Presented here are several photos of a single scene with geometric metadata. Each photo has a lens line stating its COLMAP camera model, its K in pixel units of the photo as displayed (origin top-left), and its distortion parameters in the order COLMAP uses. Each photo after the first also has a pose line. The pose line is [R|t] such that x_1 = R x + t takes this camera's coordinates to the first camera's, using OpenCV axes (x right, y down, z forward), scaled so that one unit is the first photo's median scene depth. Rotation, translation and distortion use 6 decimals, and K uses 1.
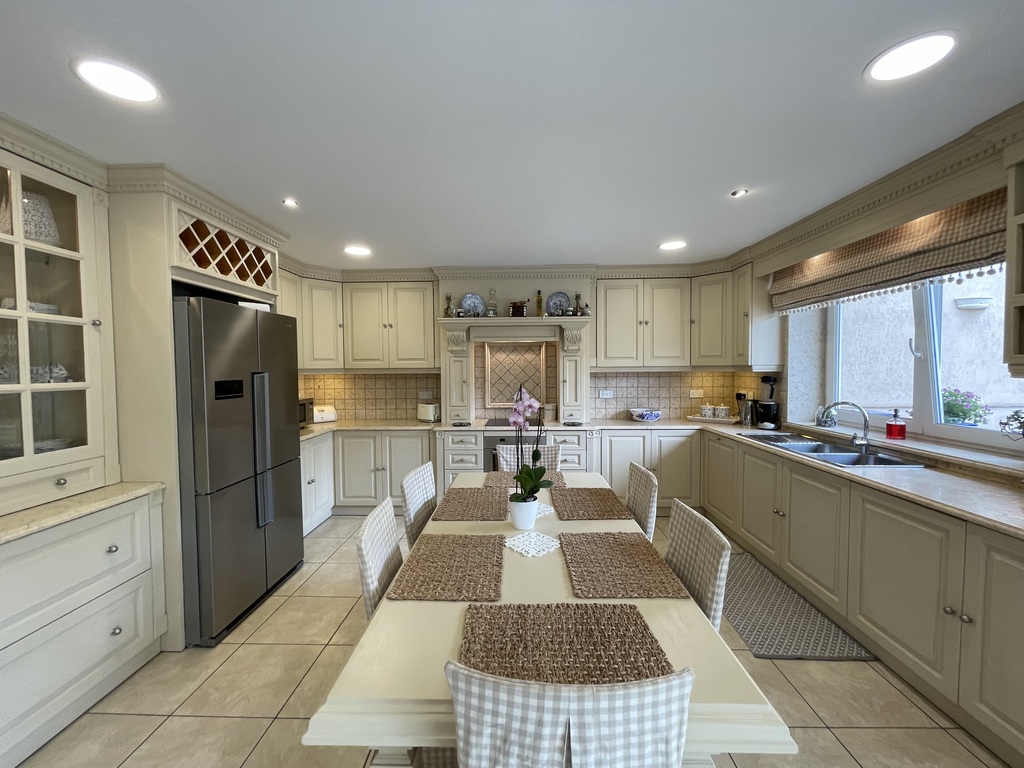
lens RADIAL K [[415.2, 0, 509.7], [0, 415.2, 383.5], [0, 0, 1]] dist [-0.002139, -0.000267]
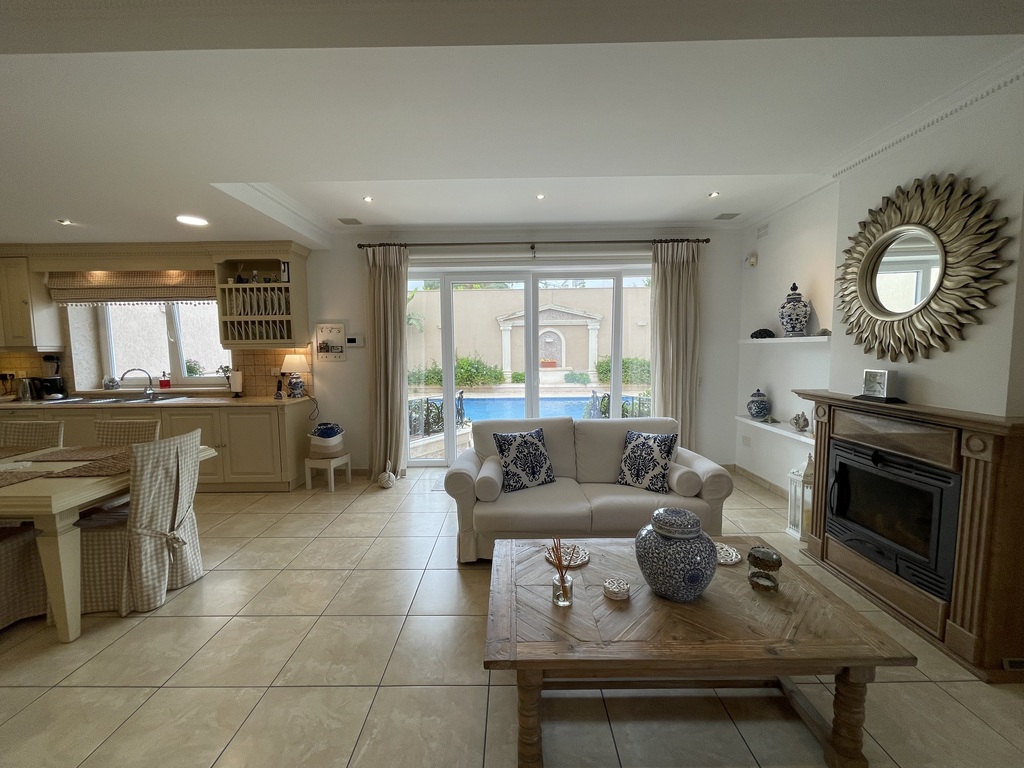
lens RADIAL K [[415.2, 0, 509.7], [0, 415.2, 383.5], [0, 0, 1]] dist [-0.002139, -0.000267]
pose [[-0.017490, -0.073426, 0.997147, -0.827154], [0.050130, 0.995981, 0.074219, 0.055868], [-0.998590, 0.051285, -0.013739, -0.421119]]
